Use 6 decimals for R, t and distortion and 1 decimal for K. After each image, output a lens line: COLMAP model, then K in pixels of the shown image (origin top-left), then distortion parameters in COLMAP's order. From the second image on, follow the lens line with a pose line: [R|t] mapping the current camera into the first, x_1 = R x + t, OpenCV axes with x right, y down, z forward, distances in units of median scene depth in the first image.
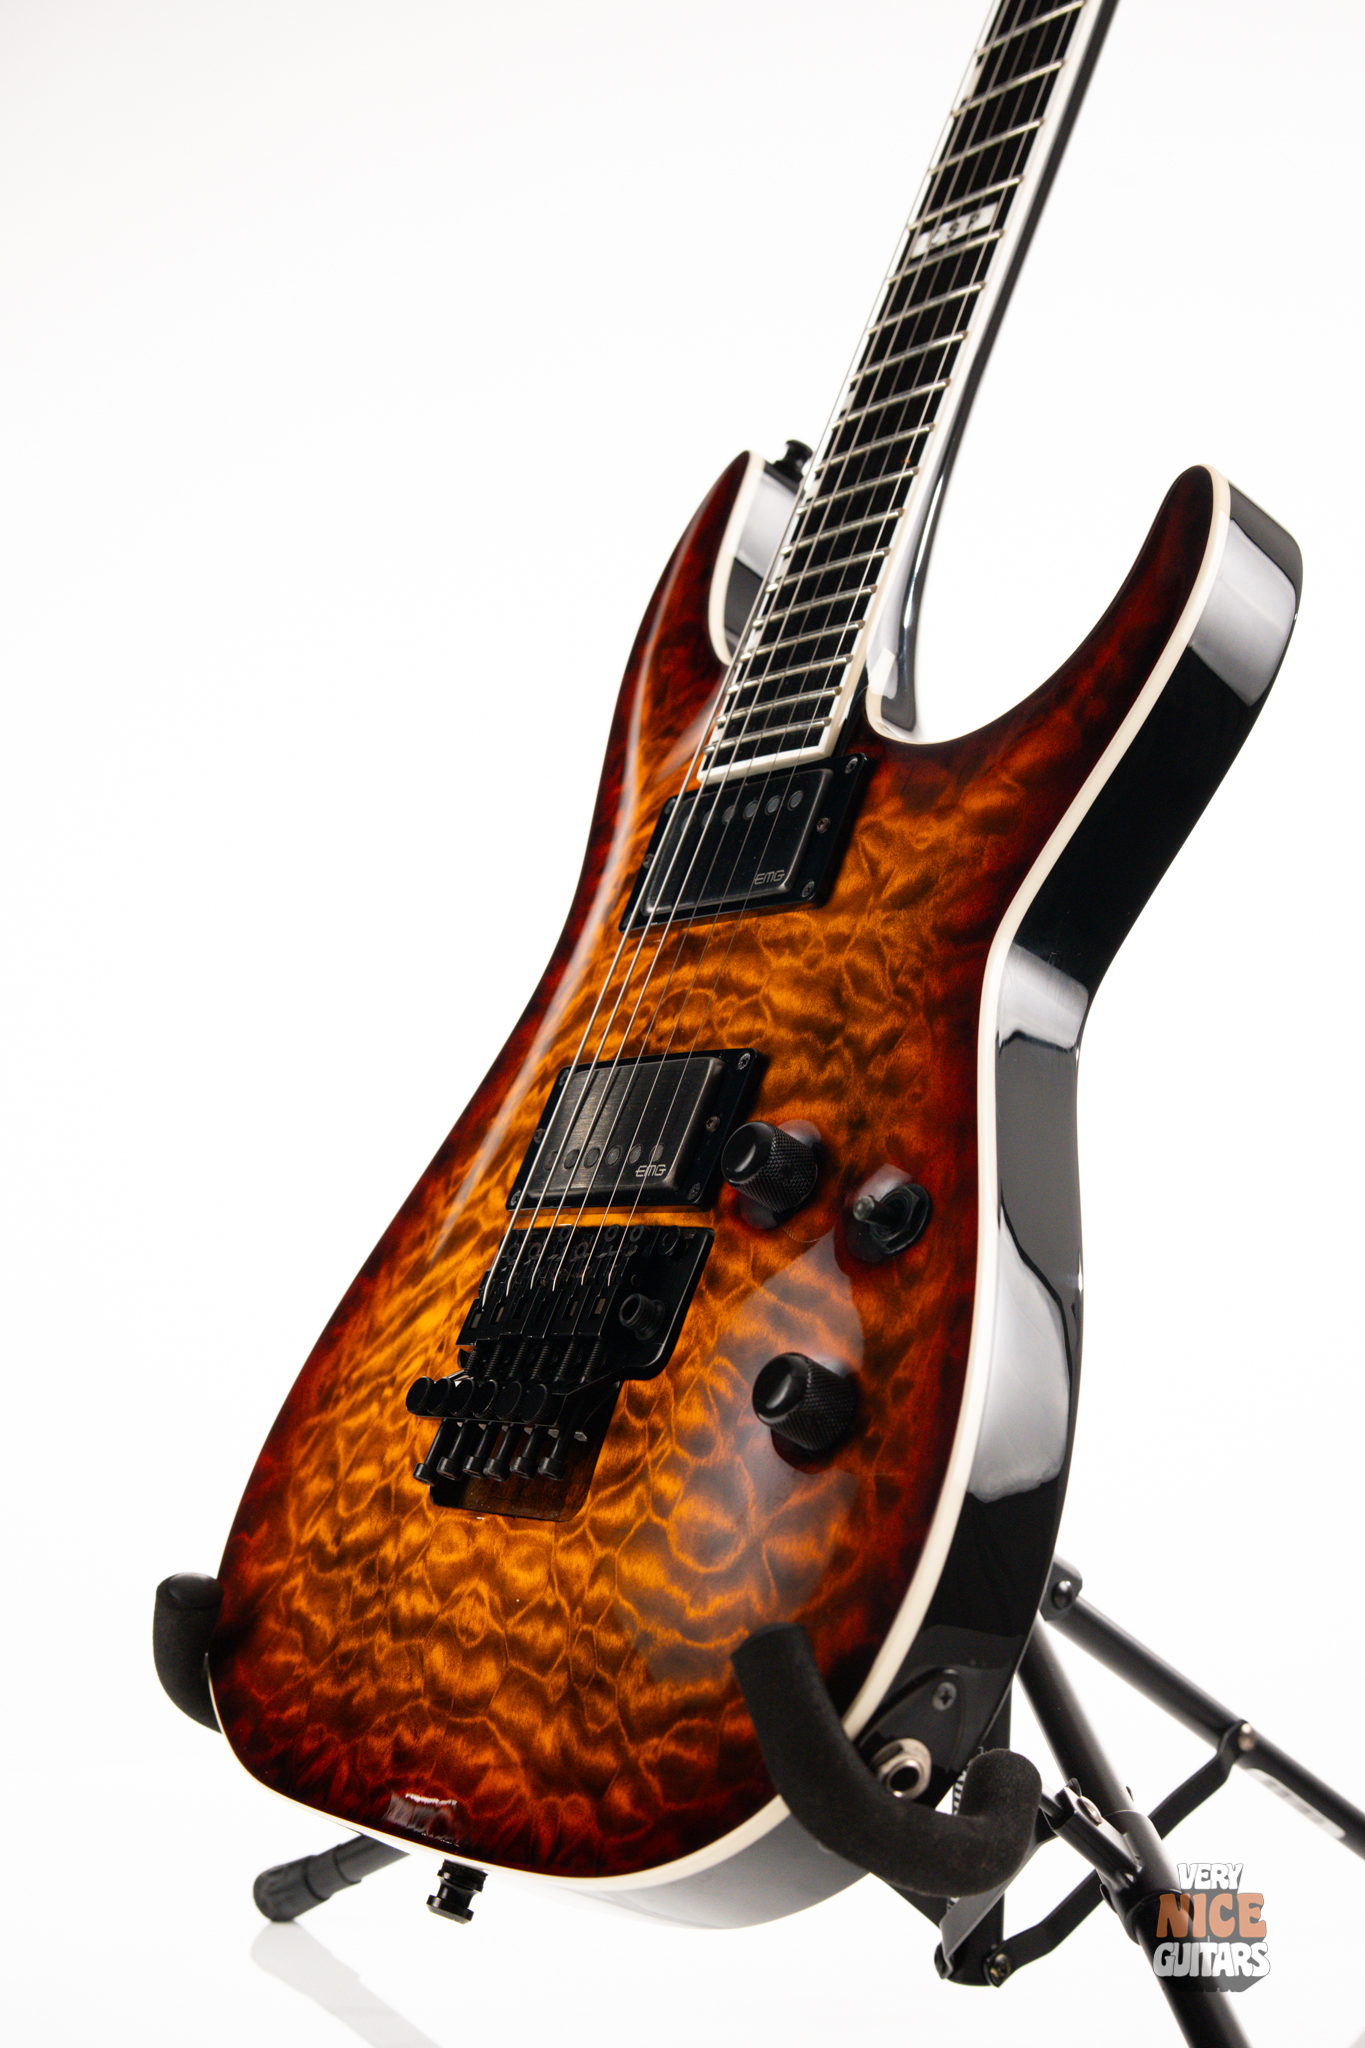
lens RADIAL K [[2883.3, 0, 680.0], [0, 2883.3, 1033.4], [0, 0, 1]] dist [0.098267, -0.317305]
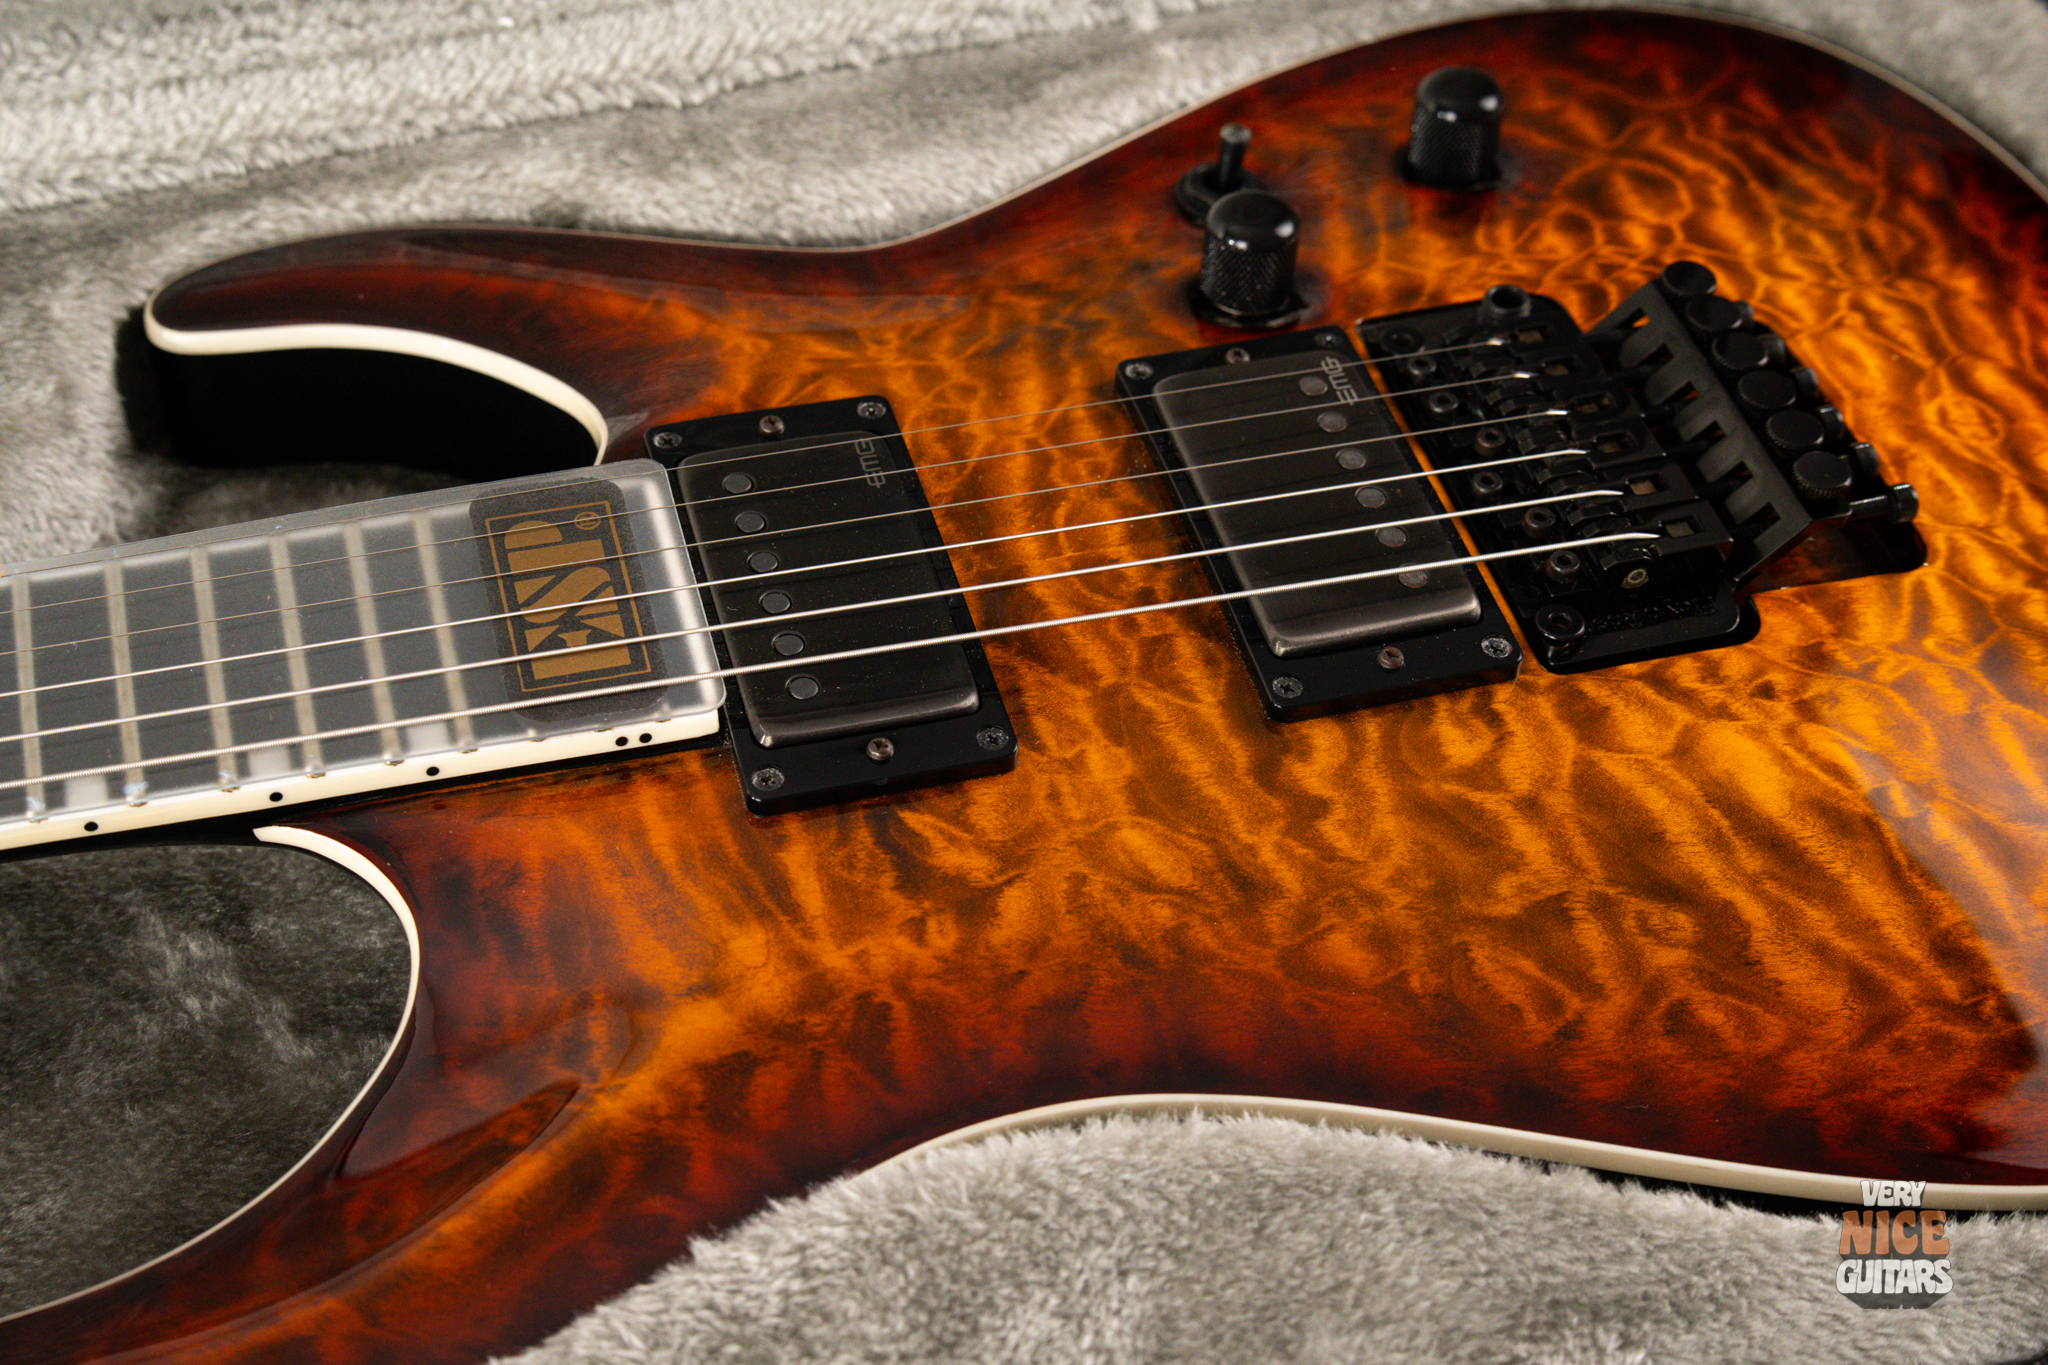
lens RADIAL K [[2816.4, 0, 1039.4], [0, 2816.4, 744.4], [0, 0, 1]] dist [0.088748, -0.063416]
pose [[-0.519046, 0.125232, 0.845522, -0.535250], [0.848176, 0.197876, 0.491368, -0.330678], [-0.105773, 0.972195, -0.208925, 1.214408]]
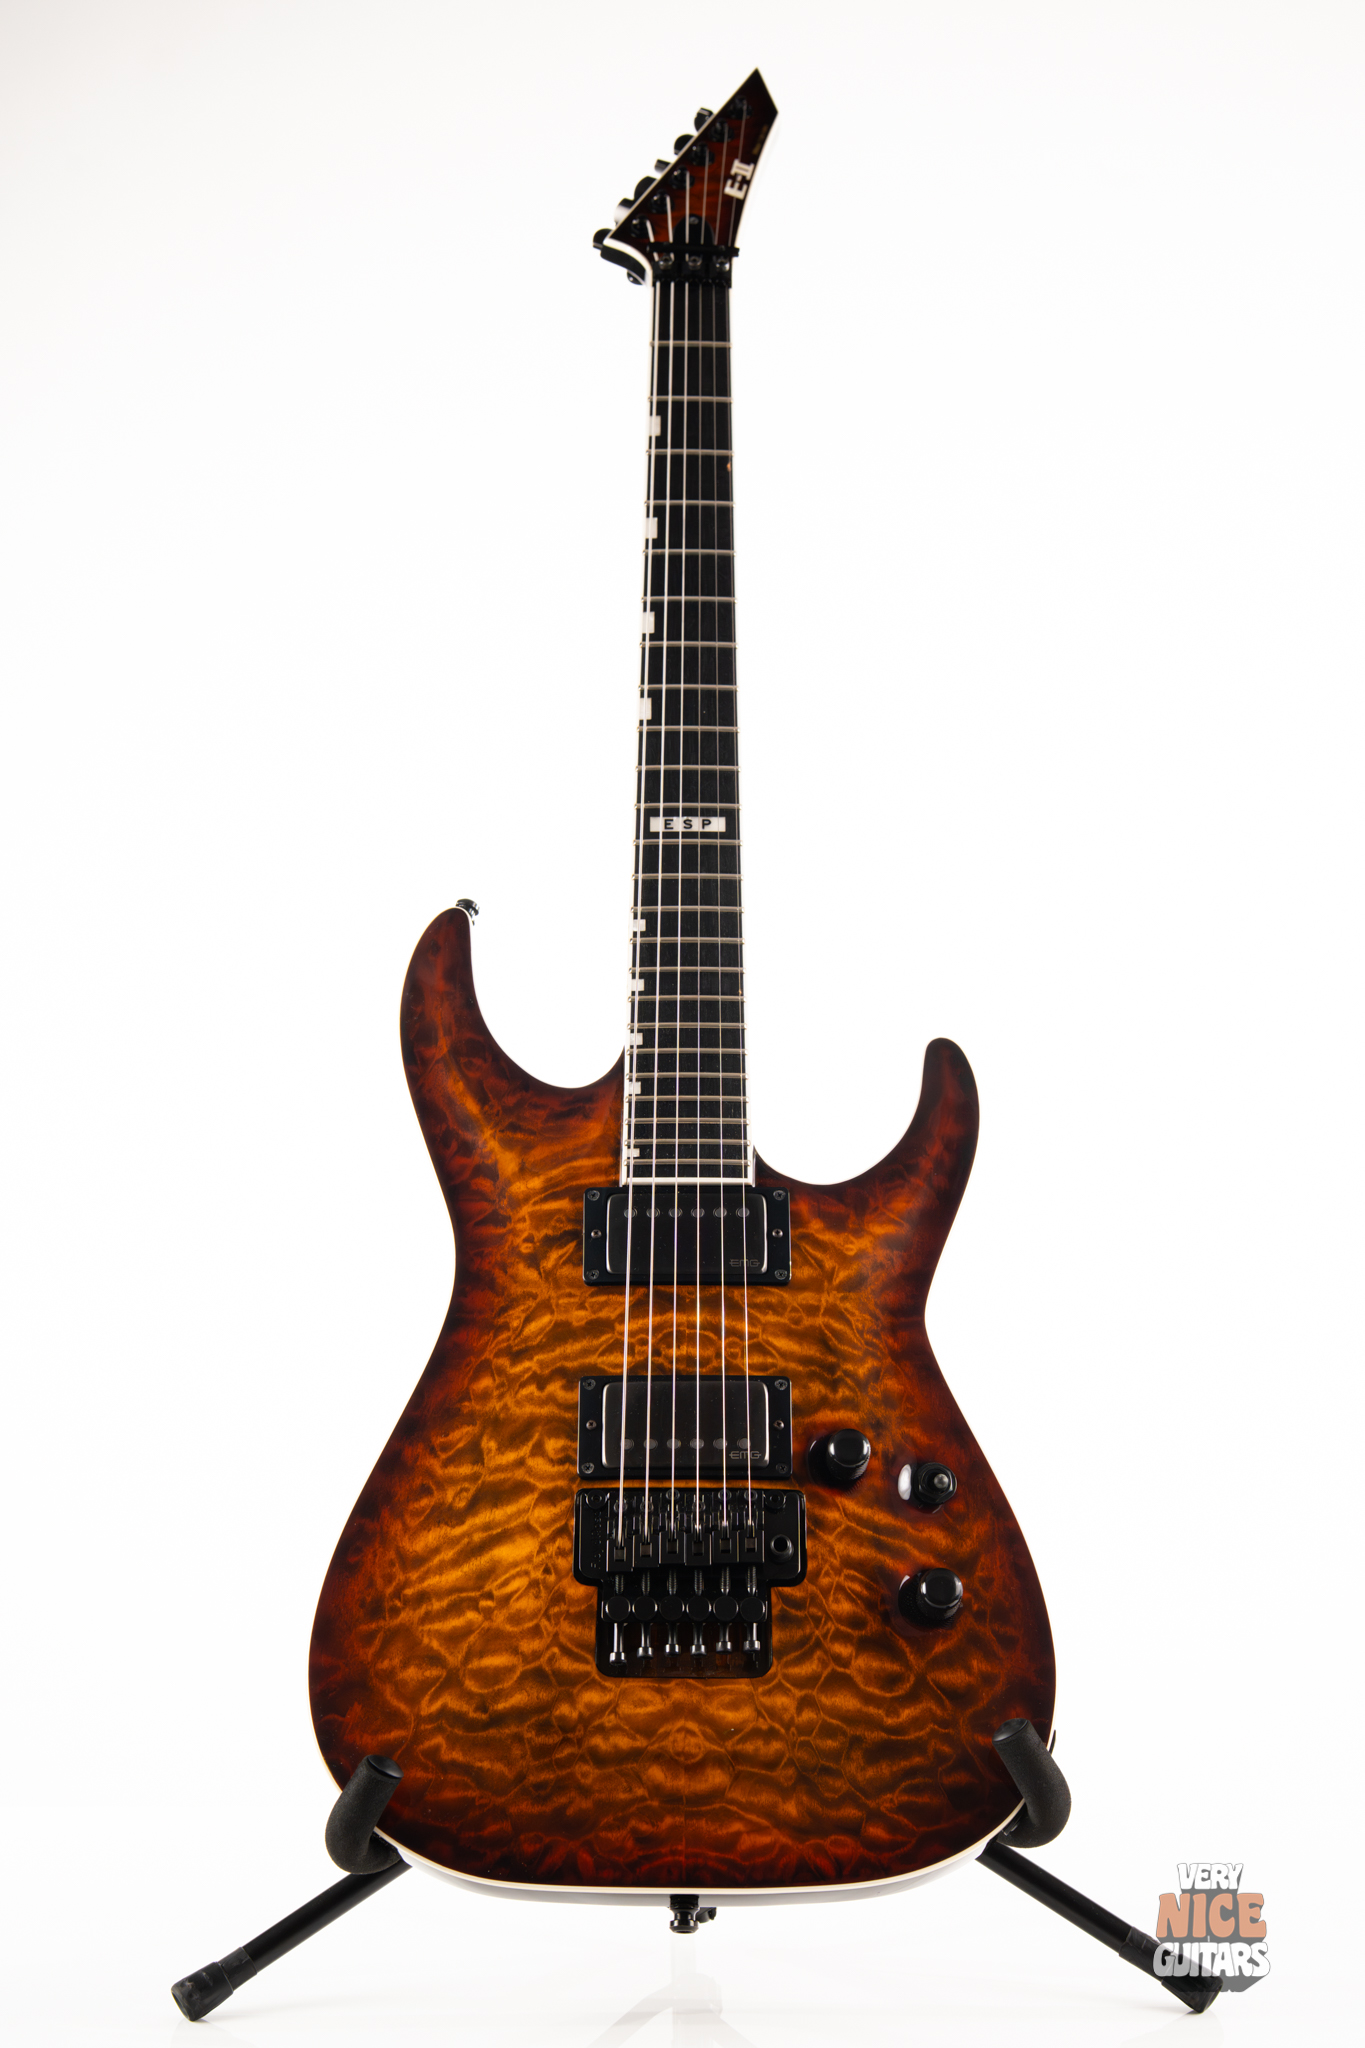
lens RADIAL K [[2887.0, 0, 679.6], [0, 2887.0, 1022.2], [0, 0, 1]] dist [0.100627, -0.328700]
pose [[0.592174, 0.030228, 0.805243, -1.340203], [-0.066247, 0.997740, 0.011263, -0.210542], [-0.803083, -0.060015, 0.592838, 0.065755]]
